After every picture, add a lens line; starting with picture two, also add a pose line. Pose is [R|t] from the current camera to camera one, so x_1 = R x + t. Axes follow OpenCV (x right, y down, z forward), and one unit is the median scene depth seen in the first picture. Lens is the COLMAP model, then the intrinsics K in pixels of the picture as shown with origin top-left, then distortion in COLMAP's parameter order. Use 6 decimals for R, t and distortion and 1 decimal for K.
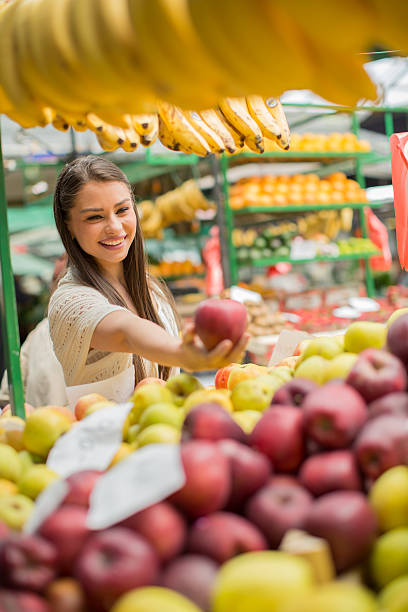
lens RADIAL K [[895.7, 0, 202.4], [0, 895.7, 306.9], [0, 0, 1]] dist [-0.154438, 0.000000]
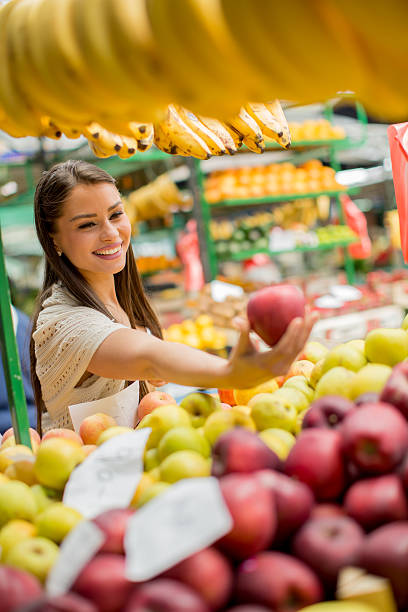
lens RADIAL K [[895.7, 0, 200.3], [0, 895.7, 312.3], [0, 0, 1]] dist [-0.154438, 0.000000]
pose [[0.998326, -0.048043, 0.032200, -0.040485], [0.047462, 0.998700, 0.018577, -0.023797], [-0.033051, -0.017018, 0.999309, 0.049262]]
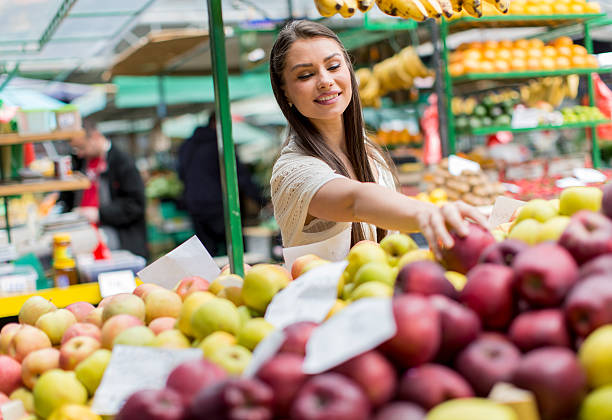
lens RADIAL K [[914.3, 0, 312.2], [0, 914.3, 205.1], [0, 0, 1]] dist [0.012878, 0.000000]
pose [[0.993001, 0.012908, -0.117395, 0.003813], [-0.009457, 0.999508, 0.029907, 0.009052], [0.117723, -0.028587, 0.992635, -0.045743]]
